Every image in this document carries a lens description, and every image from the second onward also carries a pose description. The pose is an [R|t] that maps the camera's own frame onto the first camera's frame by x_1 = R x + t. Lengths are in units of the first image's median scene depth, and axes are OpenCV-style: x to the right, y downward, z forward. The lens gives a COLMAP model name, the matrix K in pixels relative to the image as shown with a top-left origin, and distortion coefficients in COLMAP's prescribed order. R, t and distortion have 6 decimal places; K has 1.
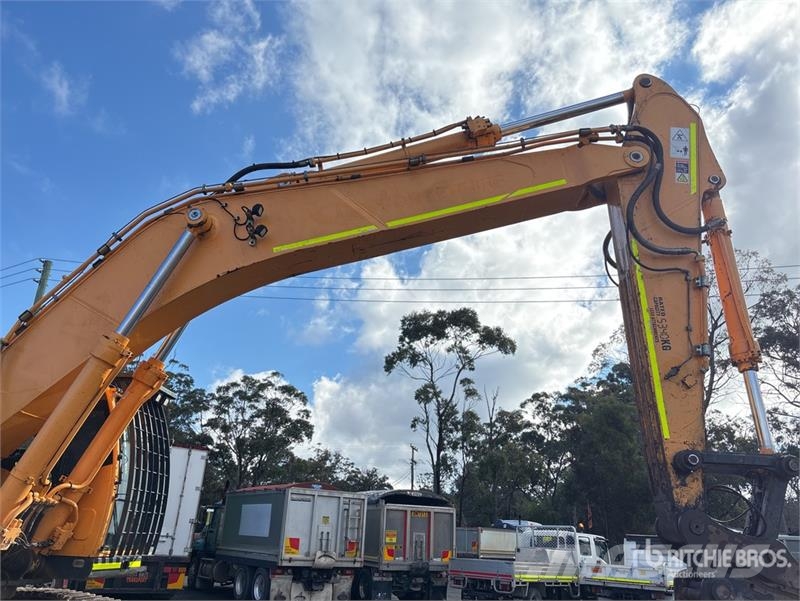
lens RADIAL K [[601.9, 0, 405.6], [0, 601.9, 311.3], [0, 0, 1]] dist [0.070918, -0.096726]
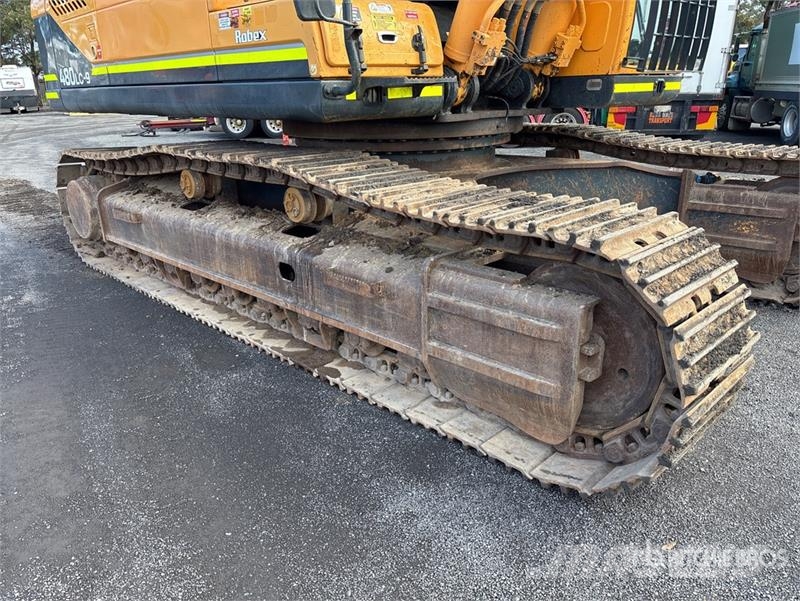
lens RADIAL K [[603.5, 0, 400.0], [0, 603.5, 300.5], [0, 0, 1]] dist [0.026621, -0.005143]
pose [[0.721727, 0.182841, -0.667593, -0.064529], [0.286421, 0.799145, 0.528517, 0.061969], [0.630138, -0.572658, 0.524395, 0.121553]]
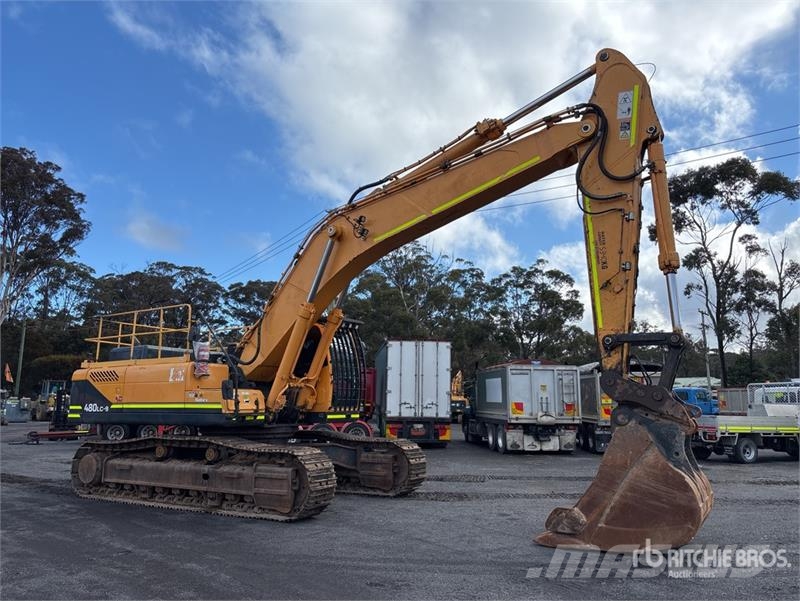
lens RADIAL K [[603.5, 0, 400.0], [0, 603.5, 300.5], [0, 0, 1]] dist [0.026621, -0.005143]
pose [[0.868402, -0.116969, -0.481868, 0.229109], [0.202323, 0.970790, 0.128968, -0.049970], [0.452707, -0.209489, 0.866701, -0.169992]]
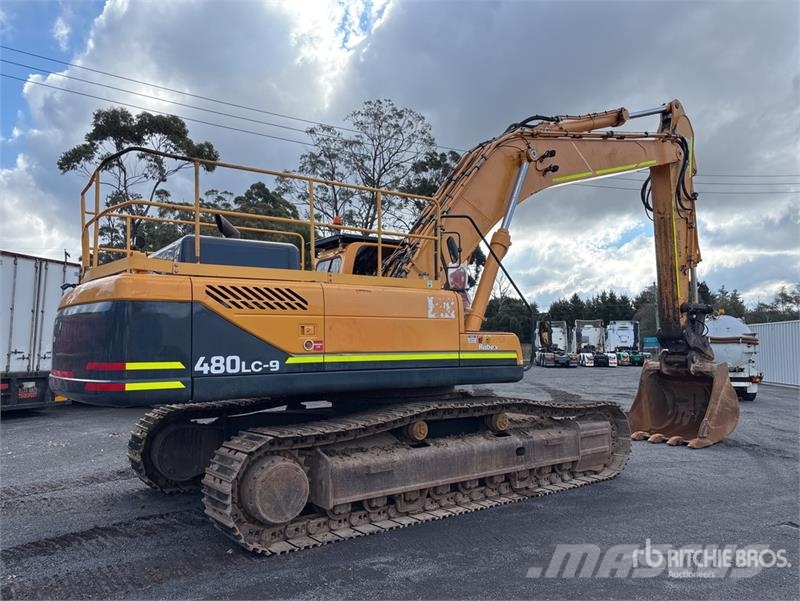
lens RADIAL K [[609.8, 0, 400.0], [0, 609.8, 300.5], [0, 0, 1]] dist [0.011125, 0.000073]
pose [[0.790089, 0.006613, 0.612957, -0.545971], [-0.184572, 0.956104, 0.227595, -0.031426], [-0.584545, -0.292954, 0.756627, -0.031682]]
